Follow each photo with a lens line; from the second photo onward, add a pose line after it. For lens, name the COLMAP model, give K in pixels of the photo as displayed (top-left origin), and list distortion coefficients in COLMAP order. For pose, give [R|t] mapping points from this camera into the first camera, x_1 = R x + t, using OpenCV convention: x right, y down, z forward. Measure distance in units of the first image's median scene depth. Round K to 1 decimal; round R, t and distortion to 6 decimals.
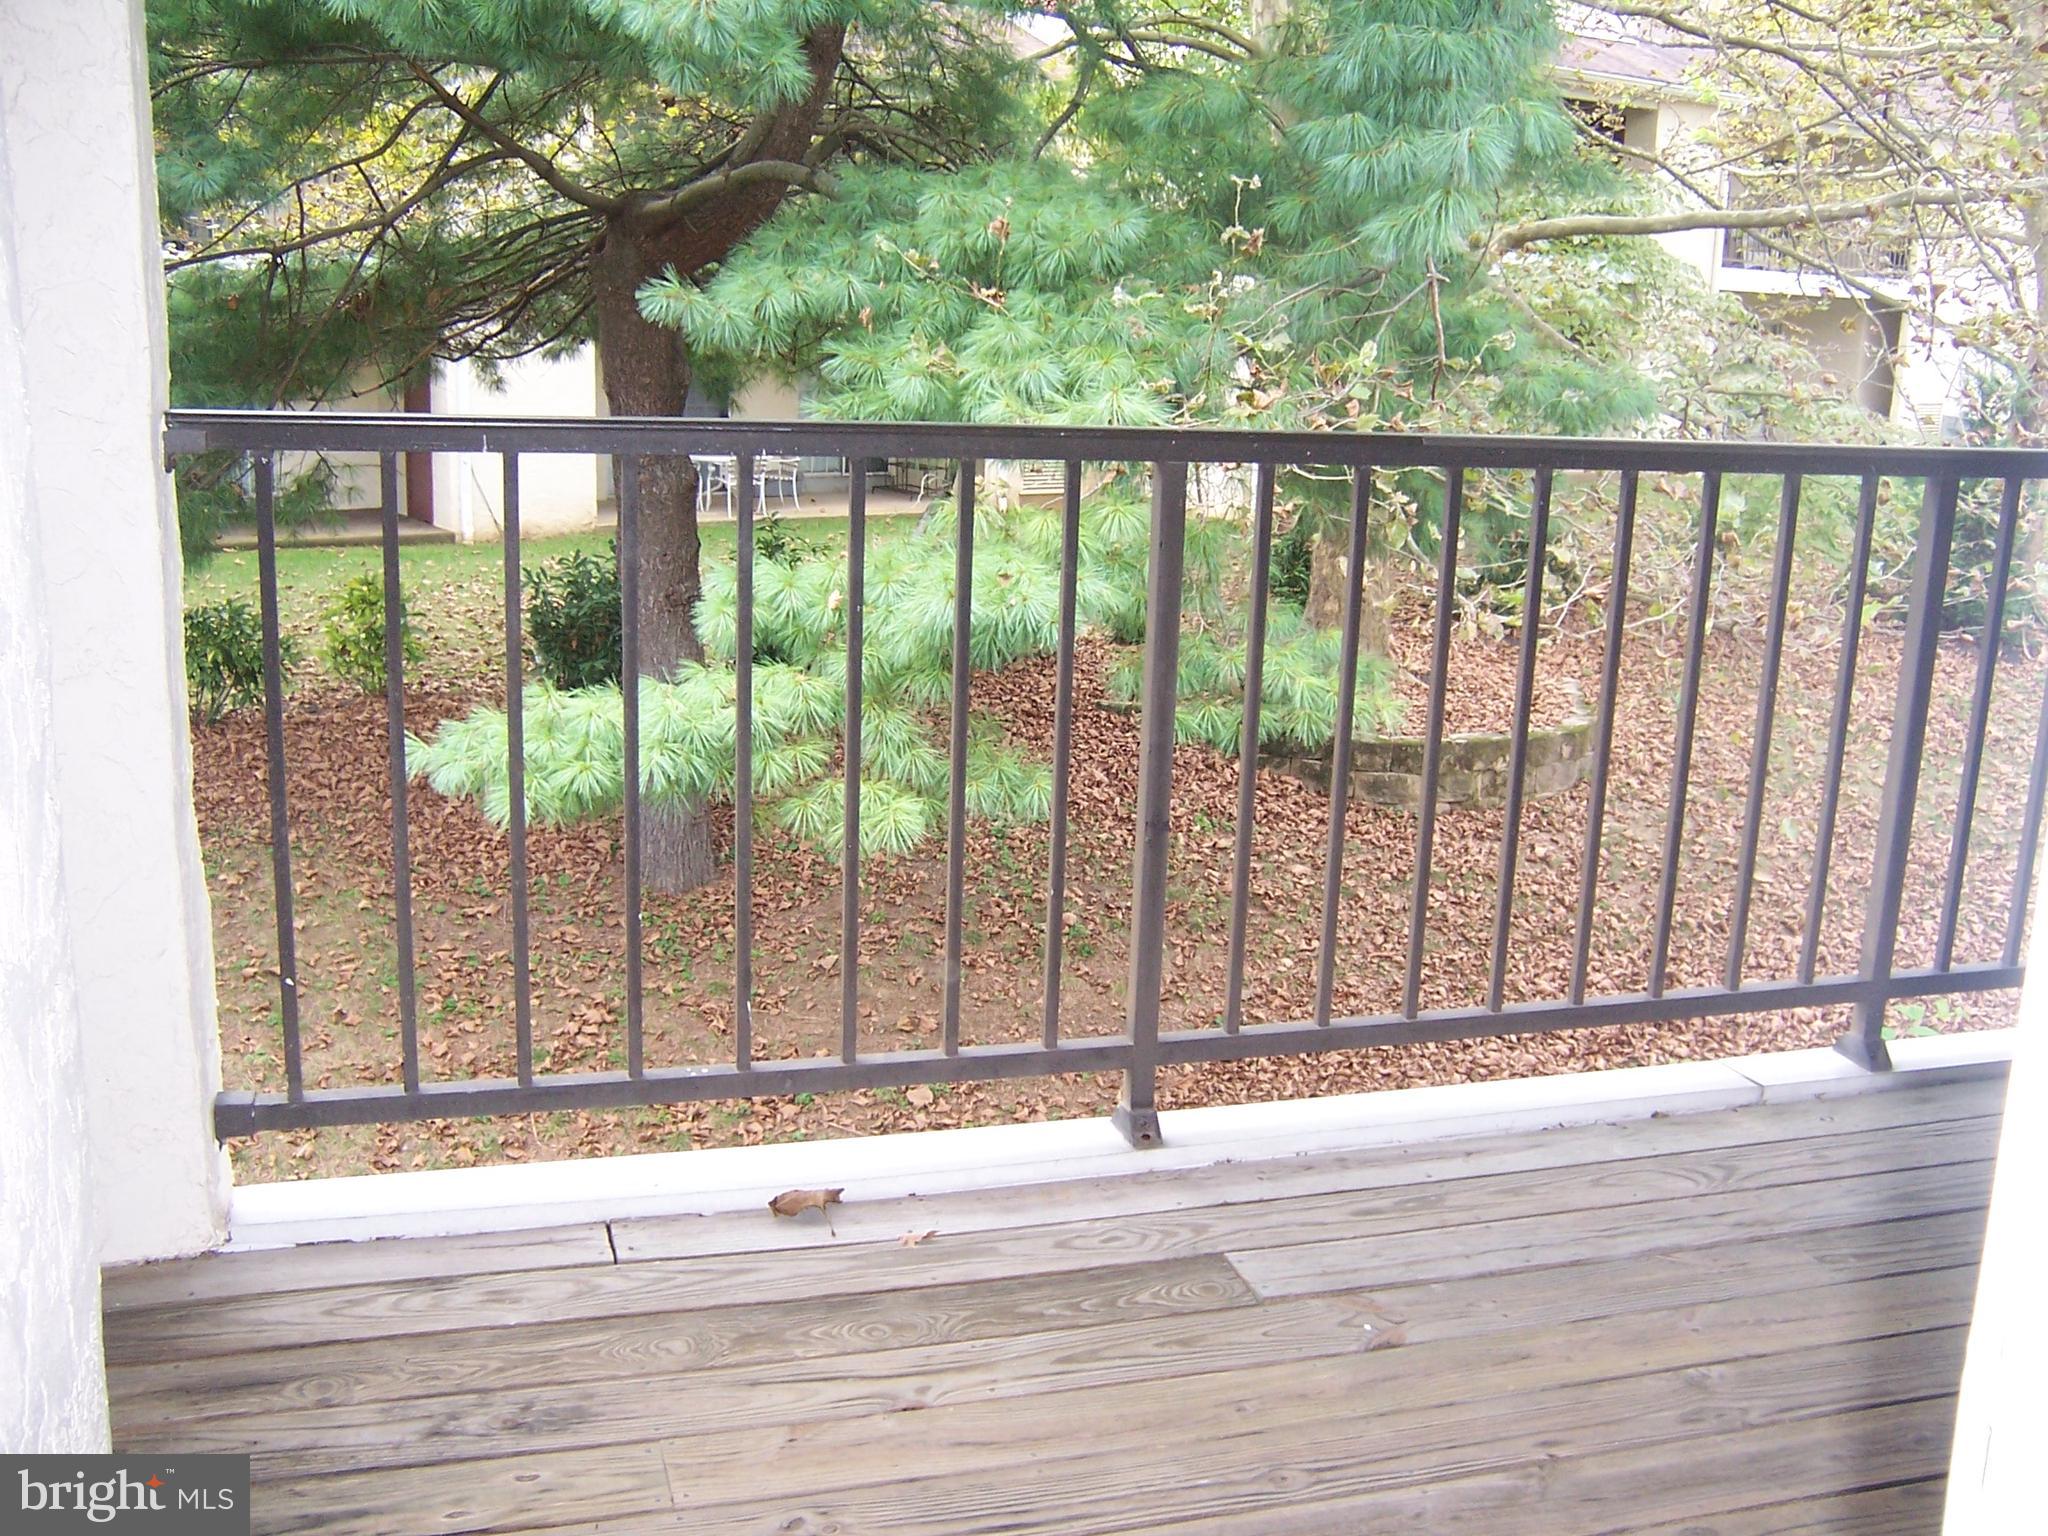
lens RADIAL K [[2037.1, 0, 1028.9], [0, 2037.1, 767.0], [0, 0, 1]] dist [-0.081209, 0.000000]
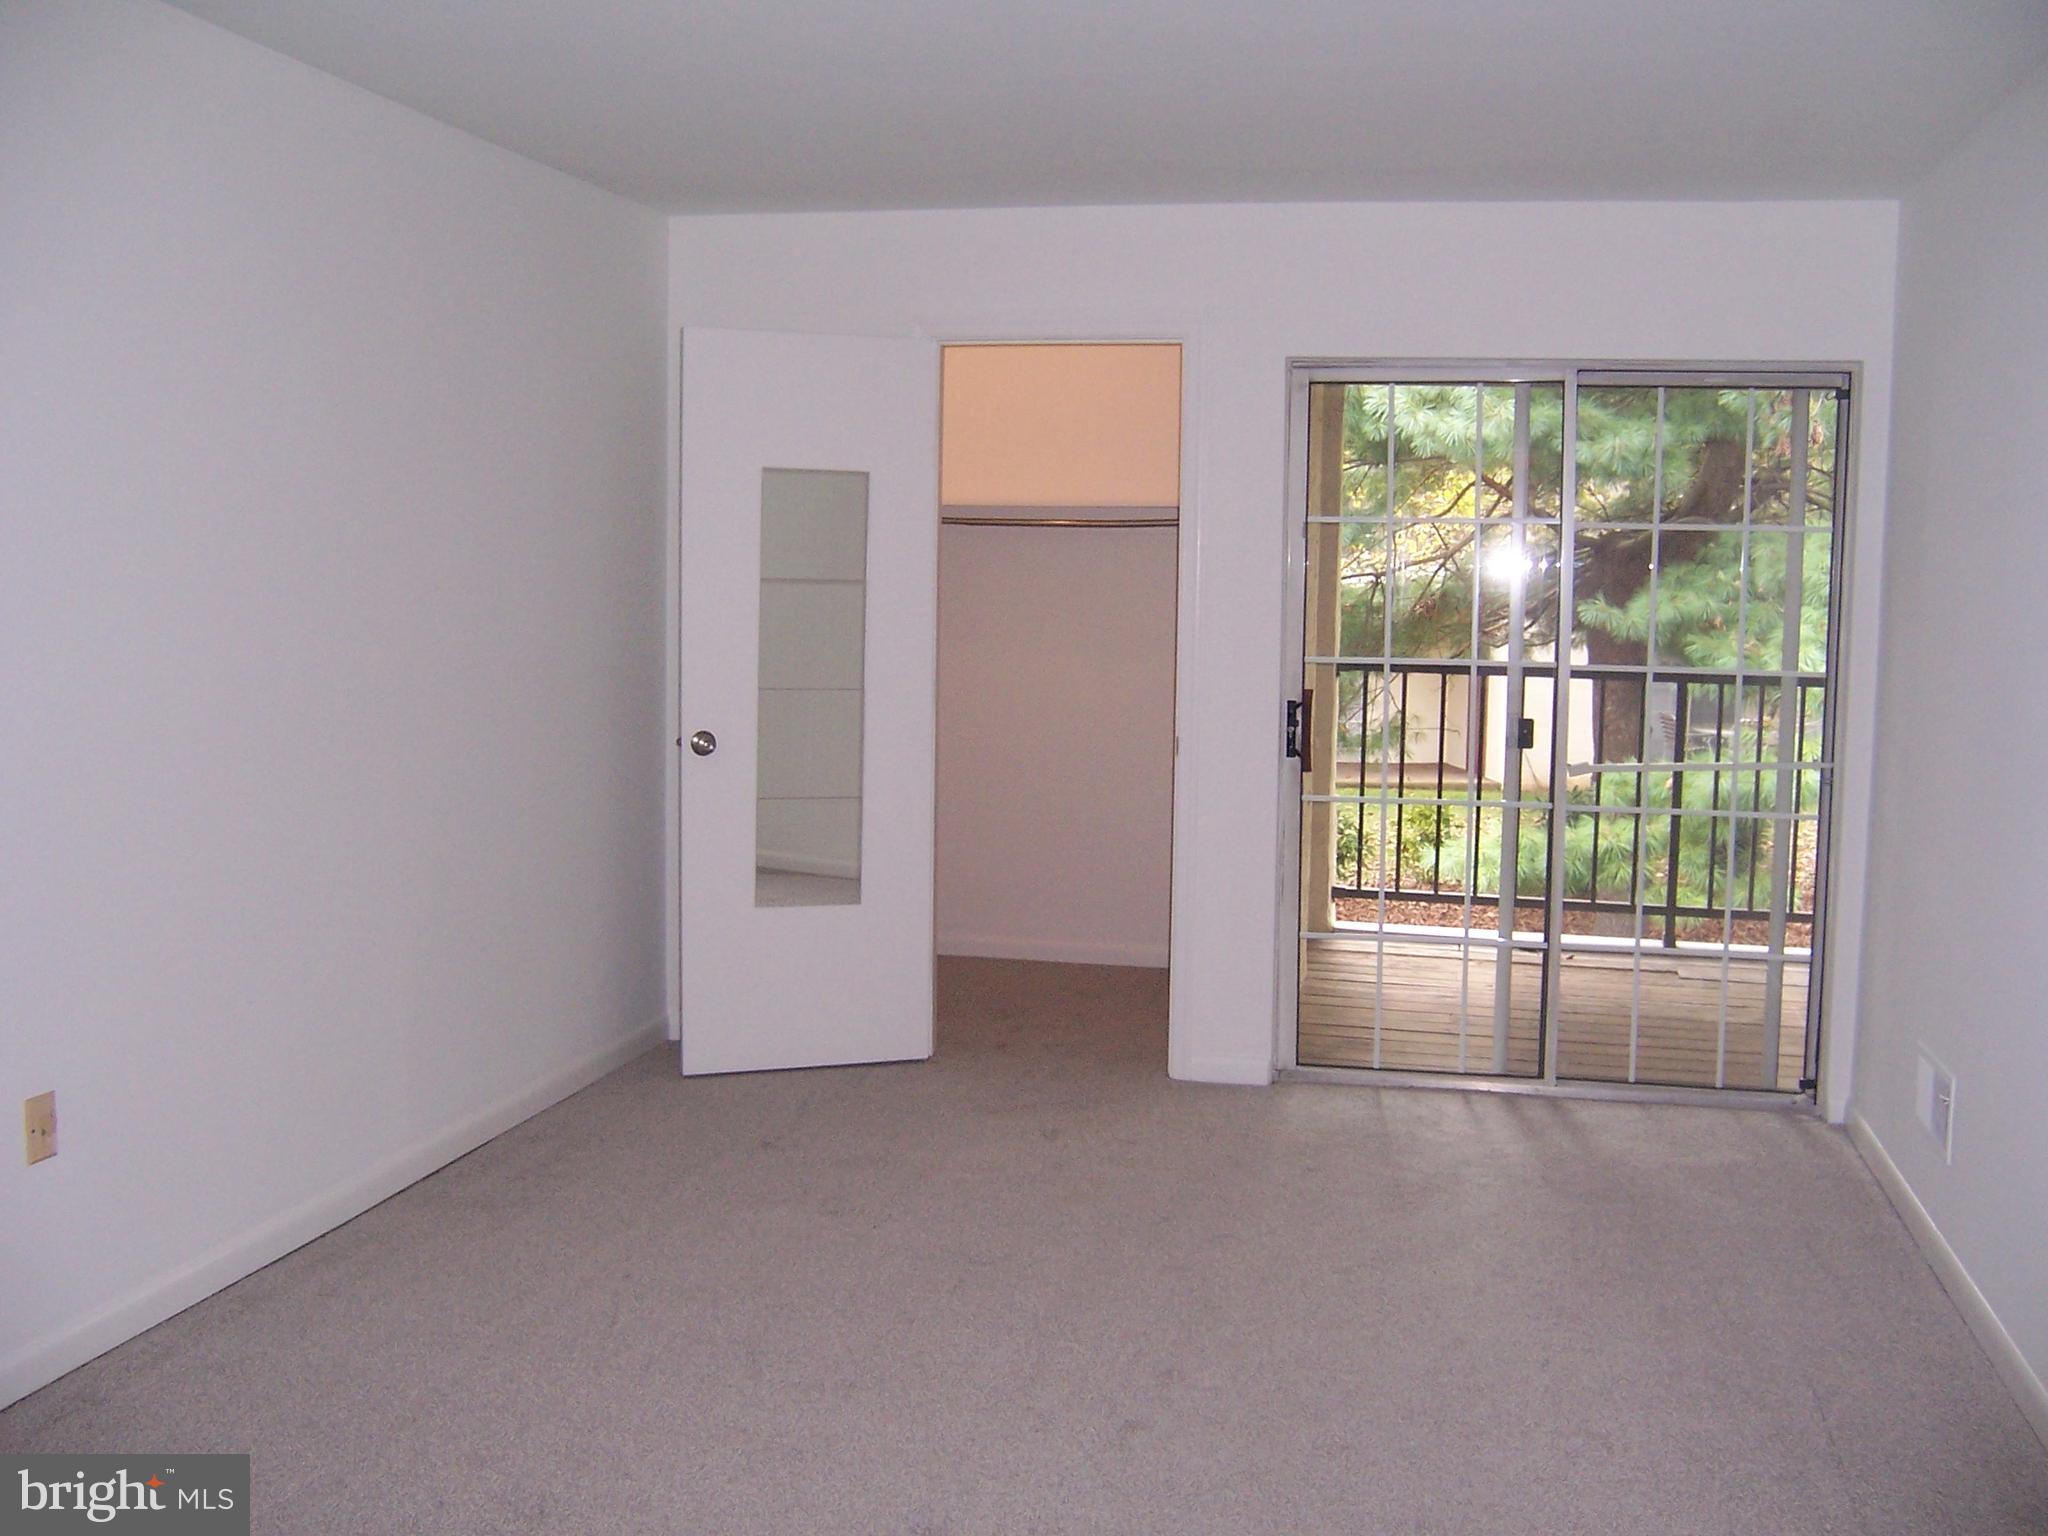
lens RADIAL K [[2037.1, 0, 1027.2], [0, 2037.1, 772.0], [0, 0, 1]] dist [-0.081209, 0.000000]
pose [[0.867552, 0.034707, -0.496135, 0.241357], [-0.102092, 0.988746, -0.109353, 0.129865], [0.486756, 0.145521, 0.861332, -0.643172]]
